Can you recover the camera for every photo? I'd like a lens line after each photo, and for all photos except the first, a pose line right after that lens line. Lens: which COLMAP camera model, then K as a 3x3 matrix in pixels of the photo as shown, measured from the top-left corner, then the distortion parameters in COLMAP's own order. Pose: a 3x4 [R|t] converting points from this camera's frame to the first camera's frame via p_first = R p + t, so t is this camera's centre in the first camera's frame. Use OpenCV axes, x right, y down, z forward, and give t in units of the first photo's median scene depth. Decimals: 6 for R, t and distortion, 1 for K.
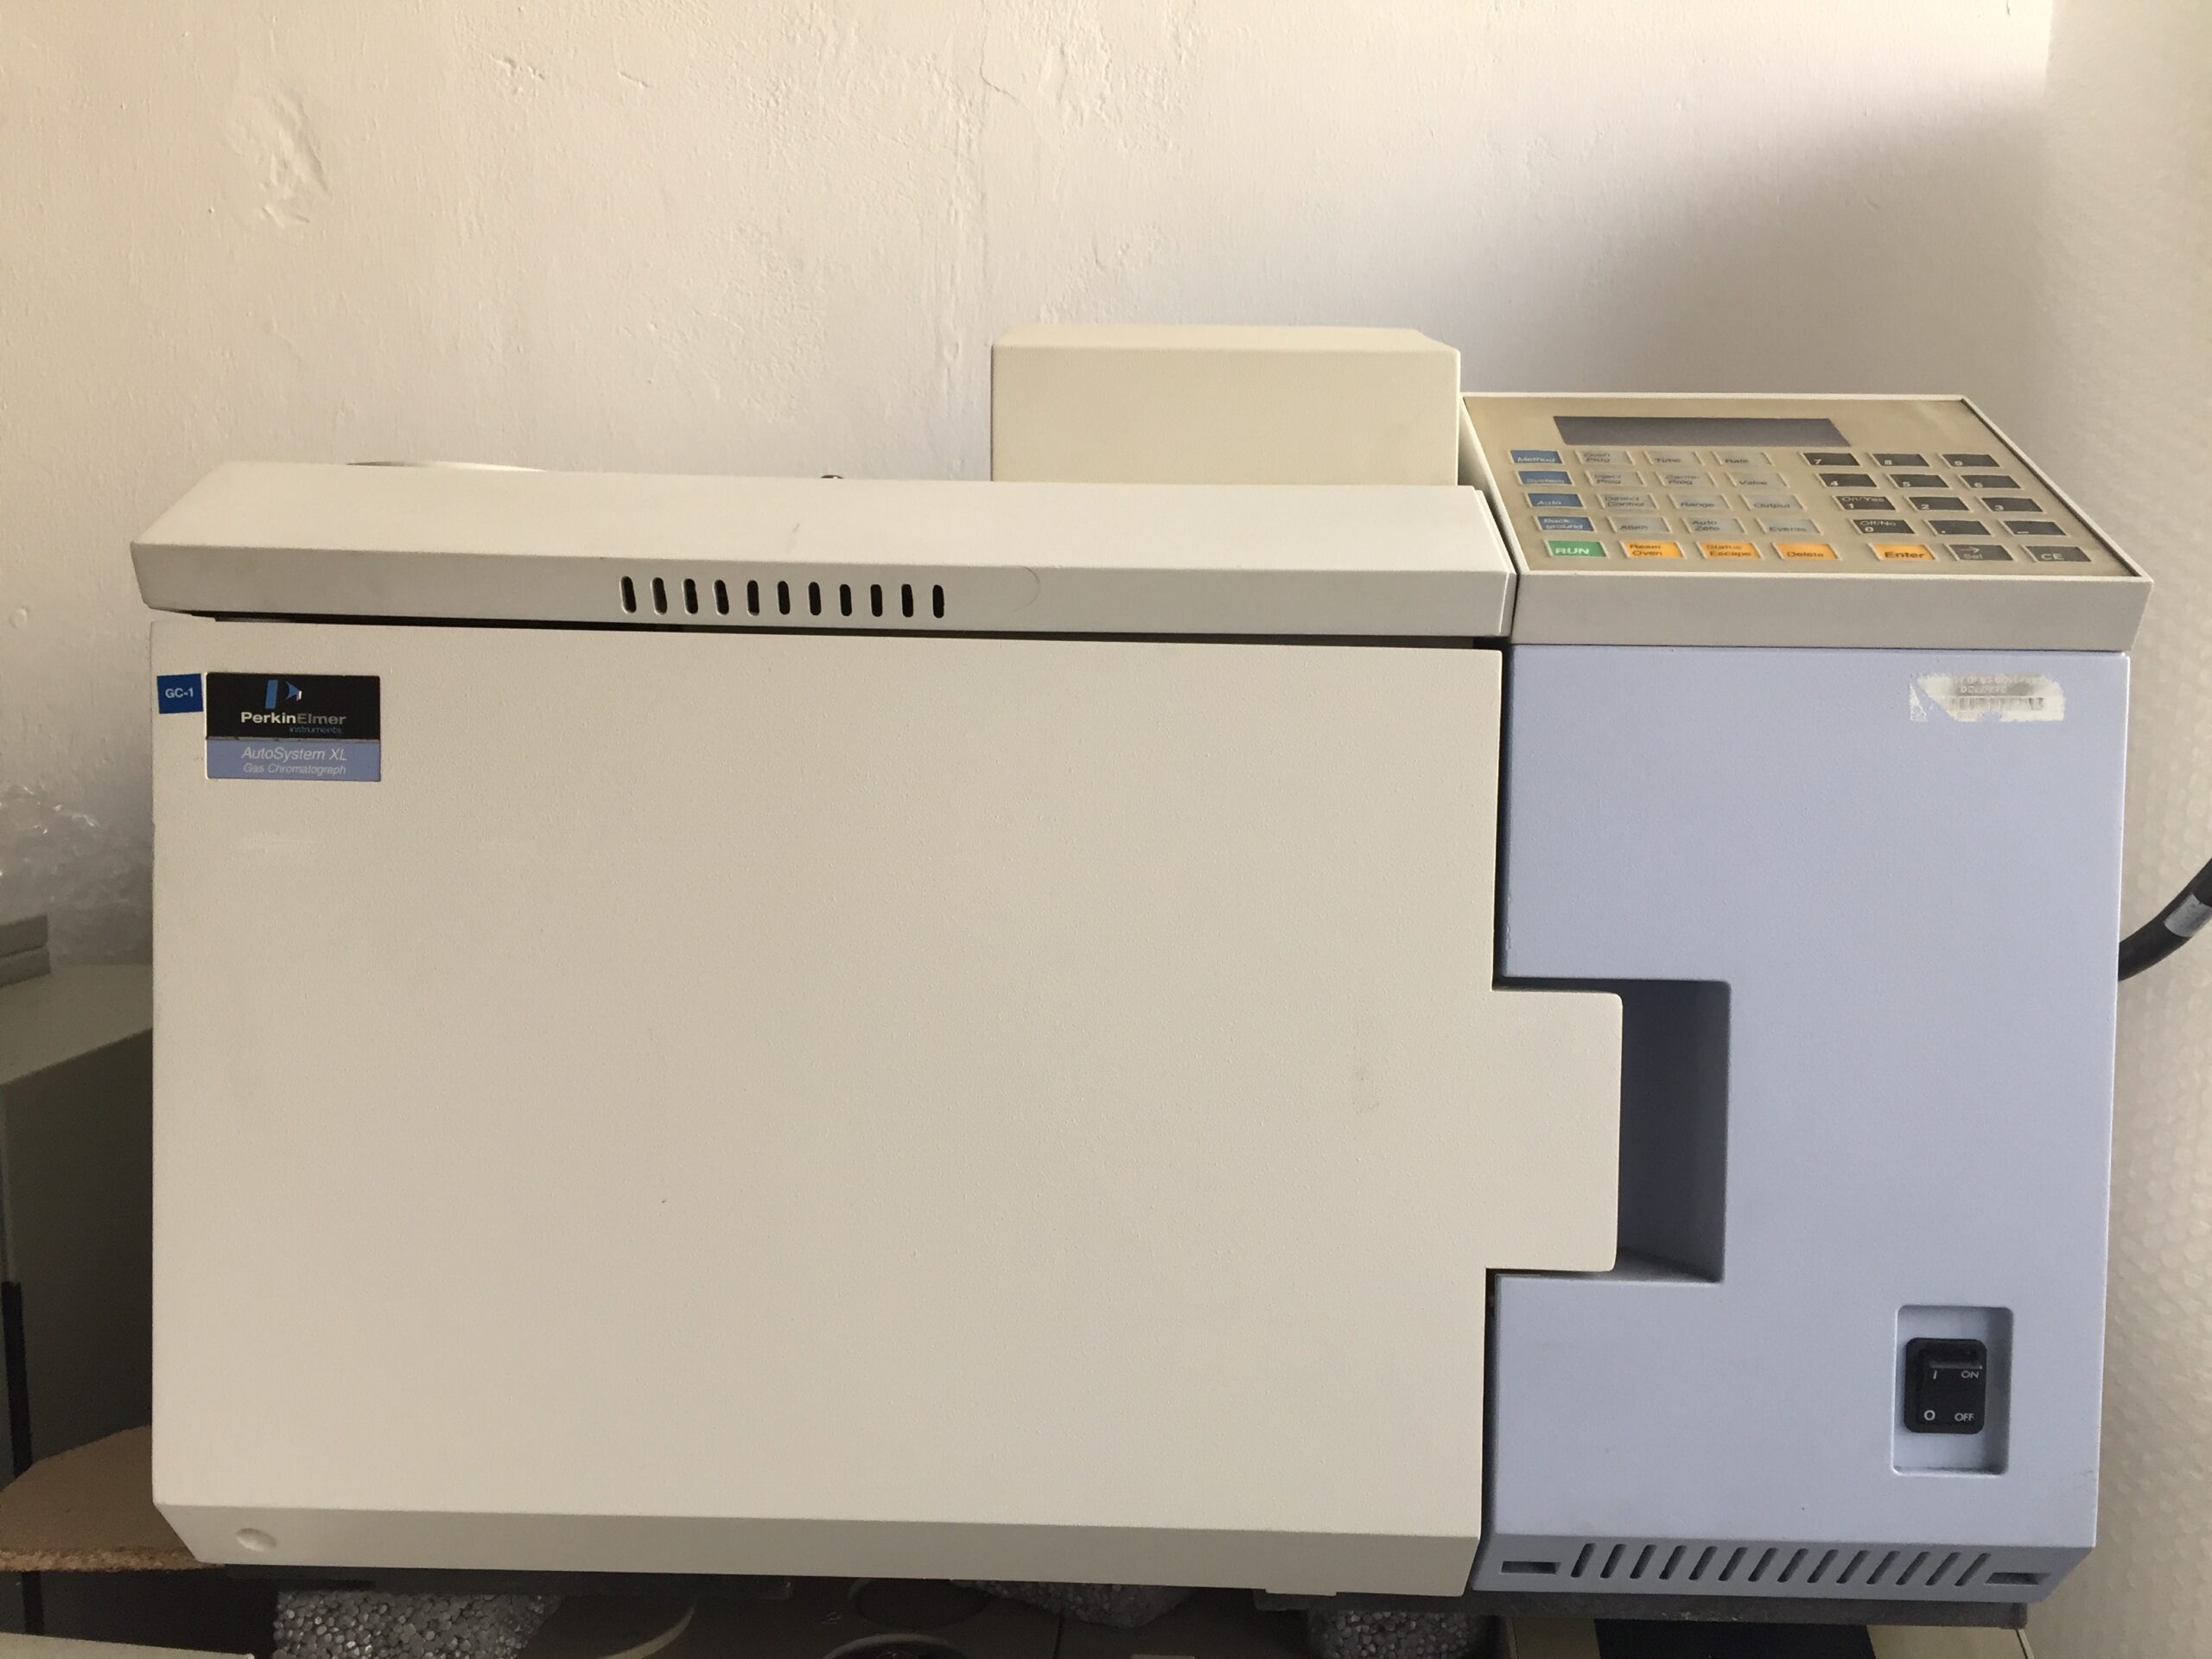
lens RADIAL K [[1903.6, 0, 1106.0], [0, 1903.6, 829.5], [0, 0, 1]] dist [0.077939, -0.128636]
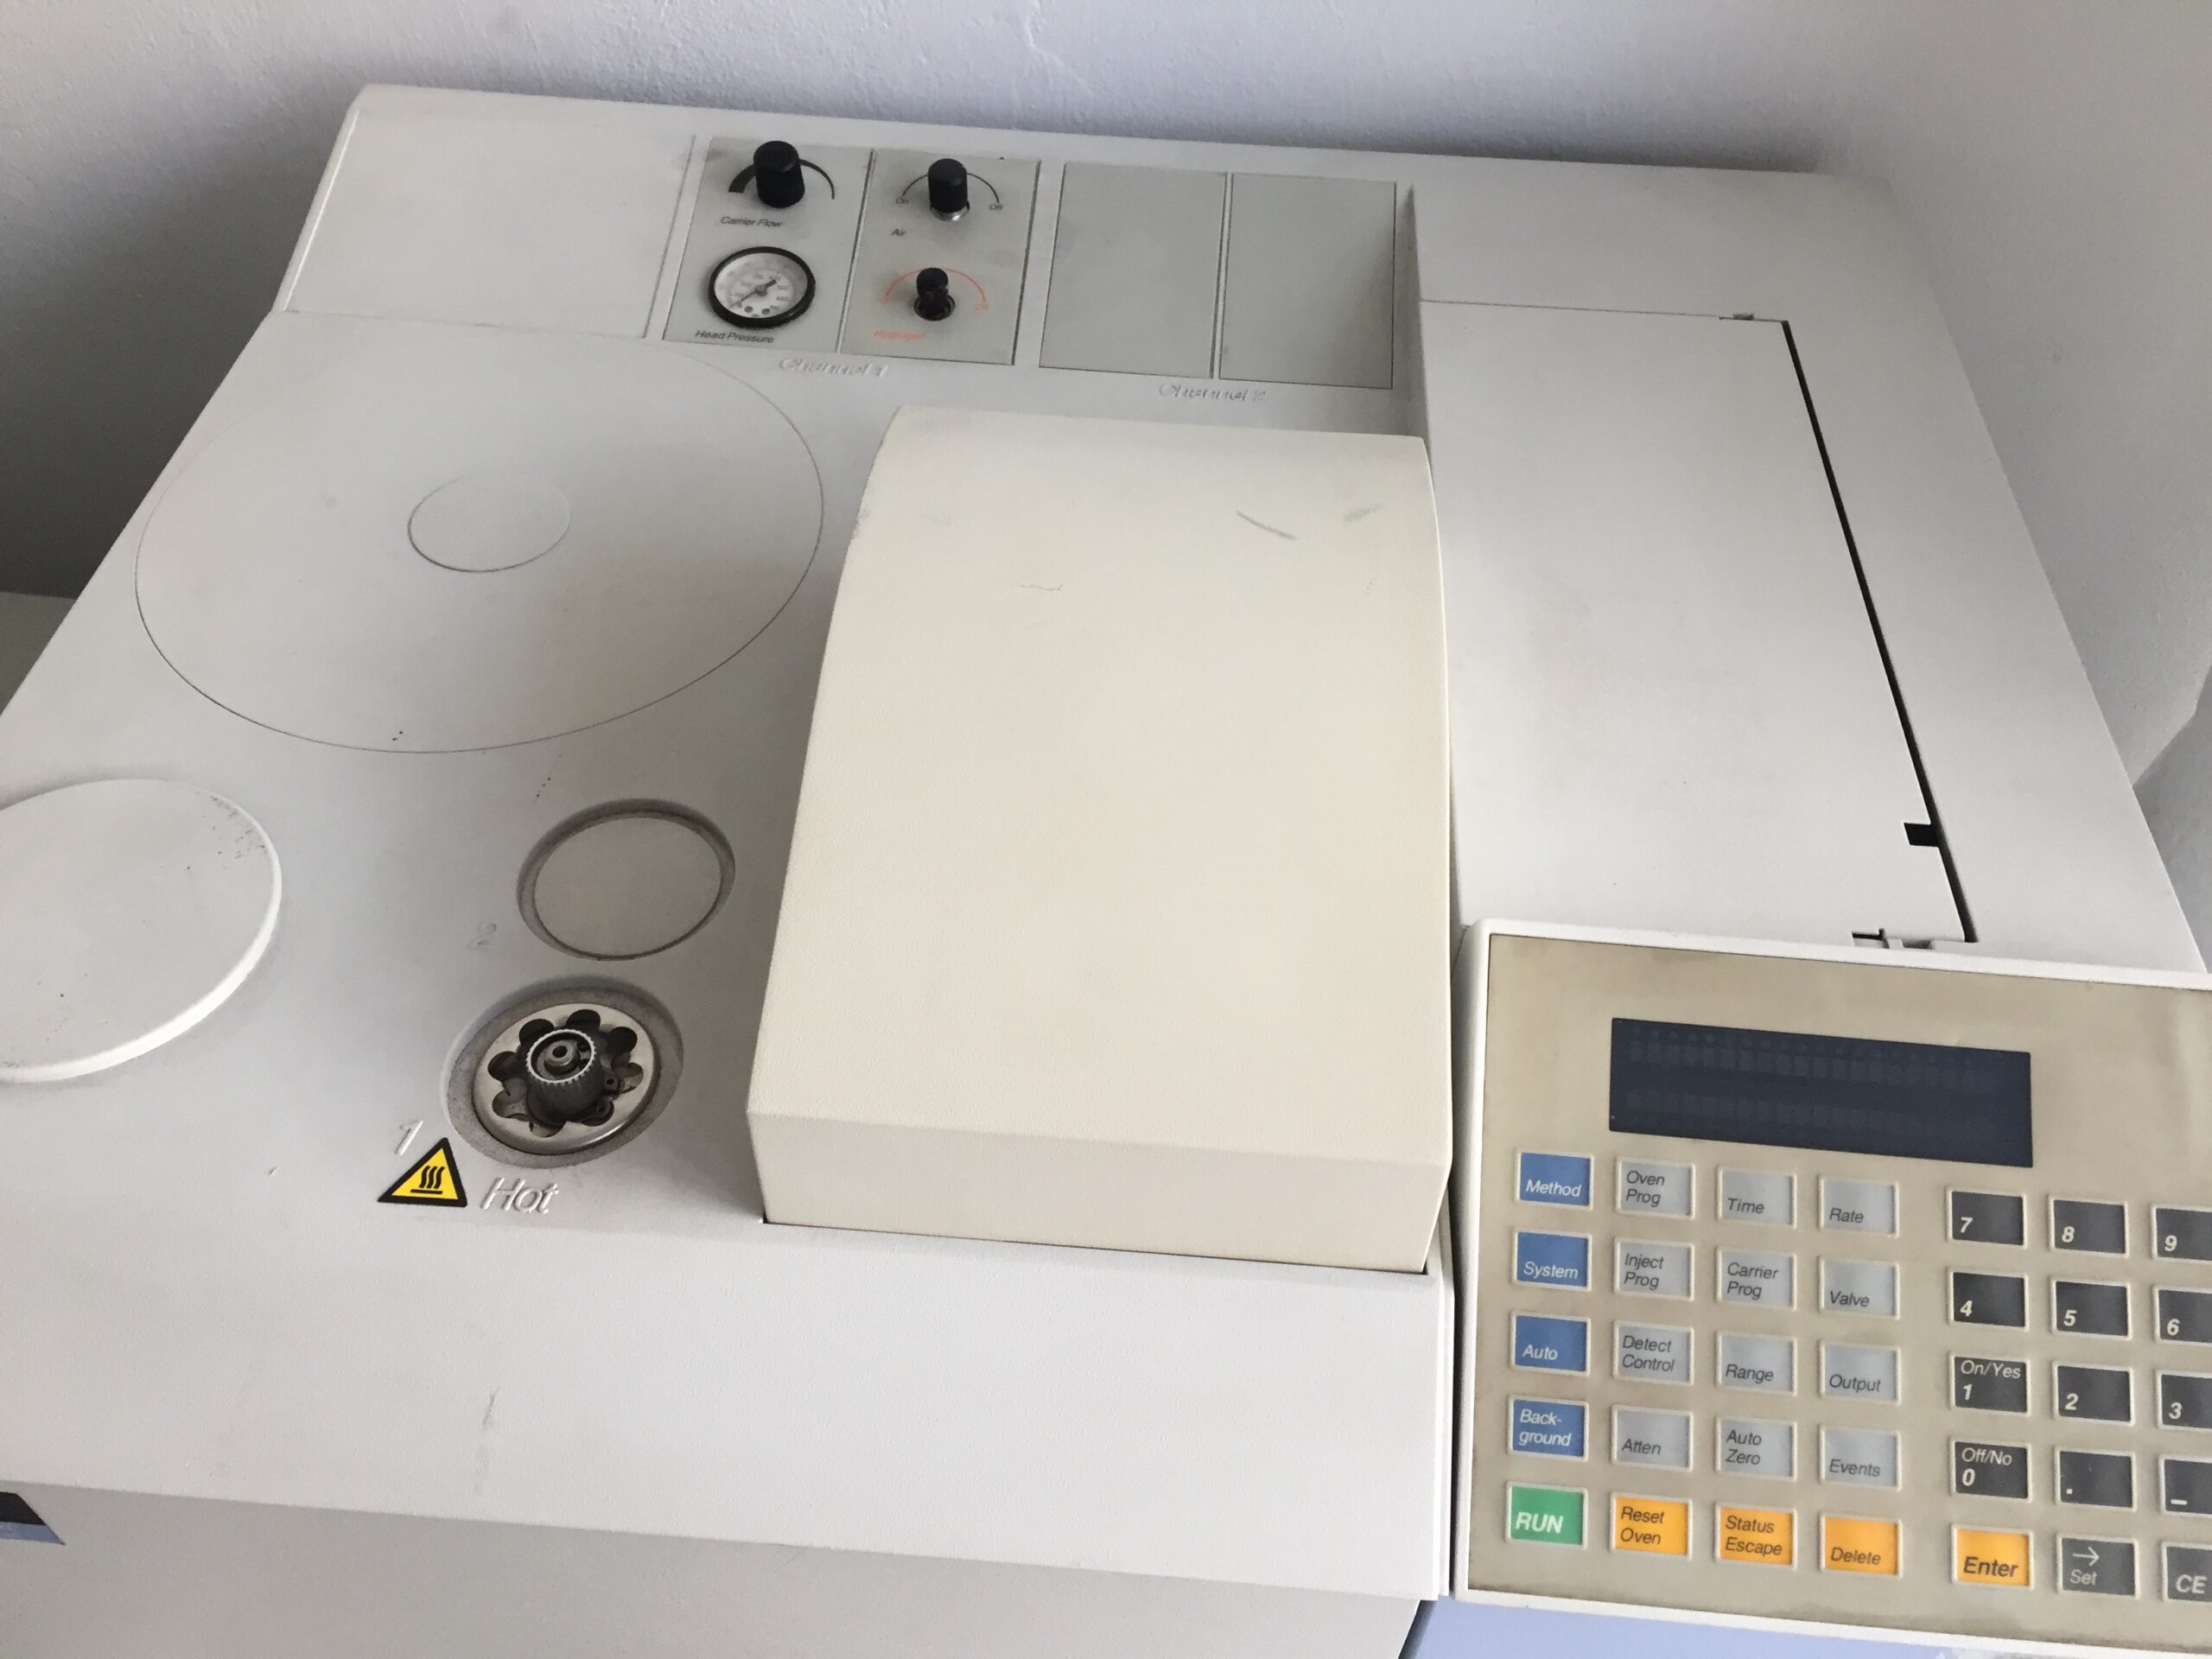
lens RADIAL K [[1869.7, 0, 1106.0], [0, 1869.7, 829.5], [0, 0, 1]] dist [0.073501, -0.124413]
pose [[0.997782, 0.055187, -0.037220, 0.089901], [-0.013098, 0.710991, 0.703079, -0.835040], [0.065264, -0.701032, 0.710137, 0.658907]]
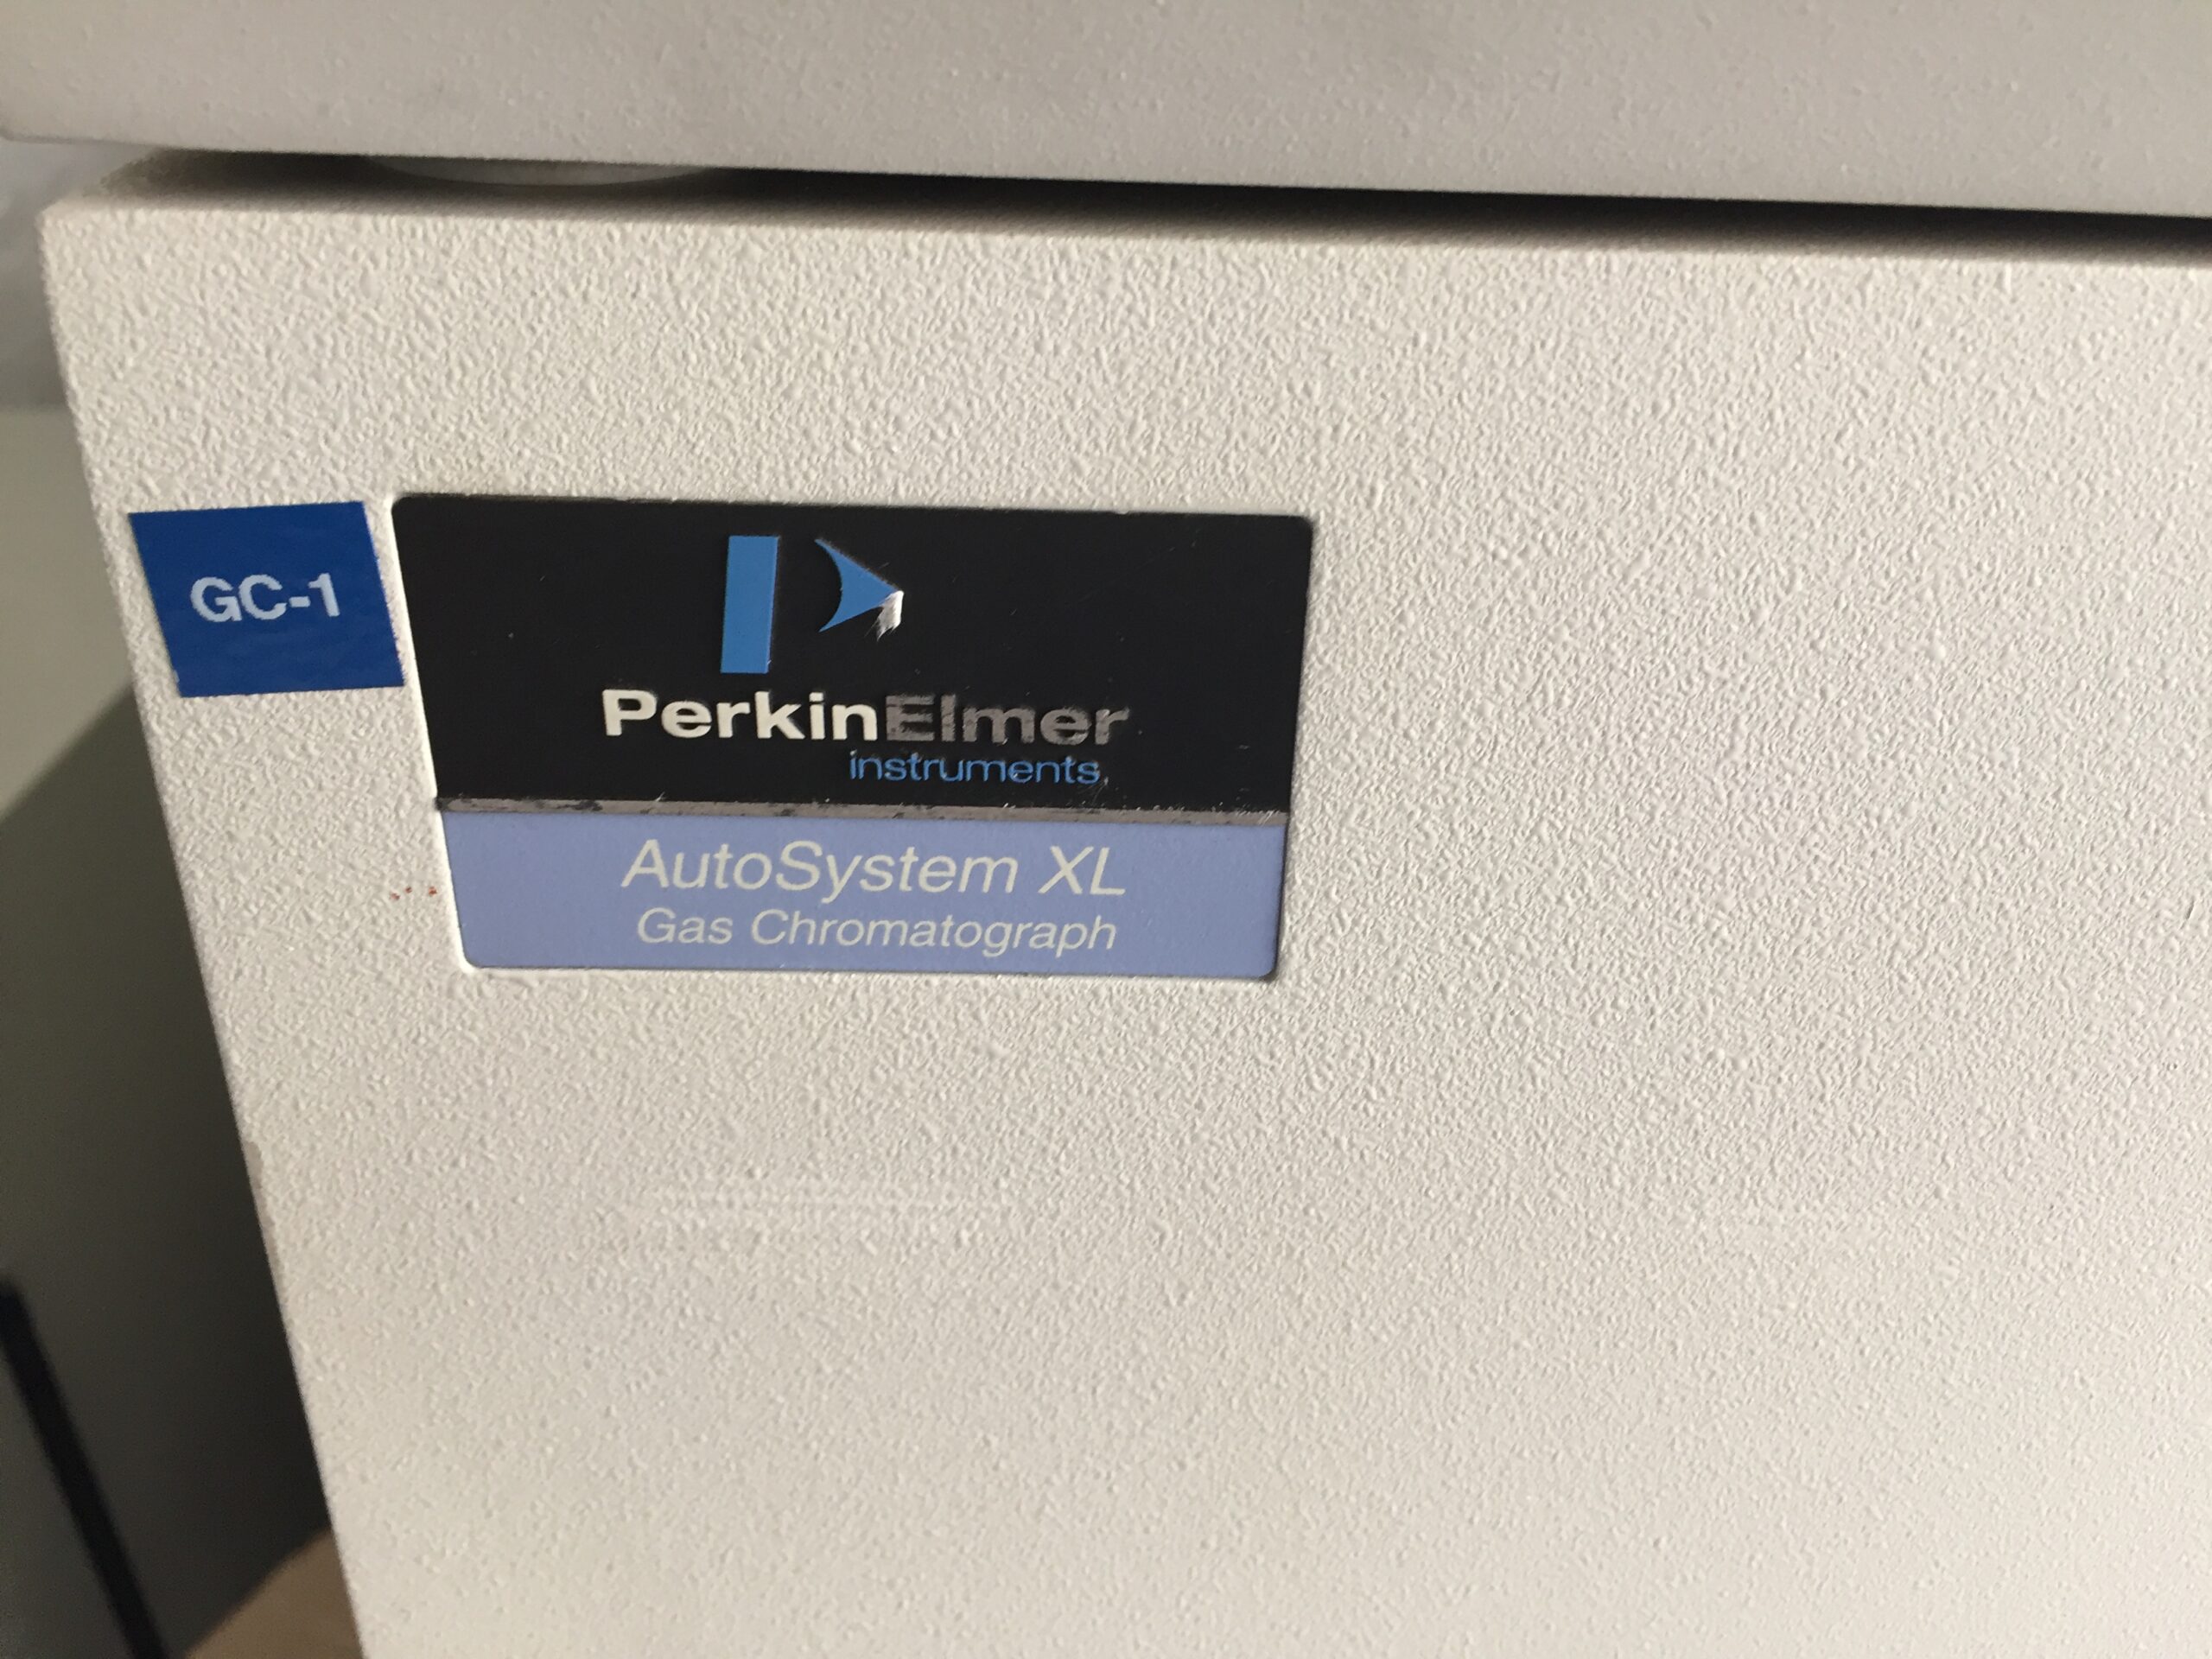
lens RADIAL K [[1903.6, 0, 1106.0], [0, 1903.6, 829.5], [0, 0, 1]] dist [0.077939, -0.128636]
pose [[0.999940, 0.000484, 0.010968, -0.398131], [-0.005274, 0.897370, 0.441247, -0.133634], [-0.009629, -0.441279, 0.897319, 0.814403]]
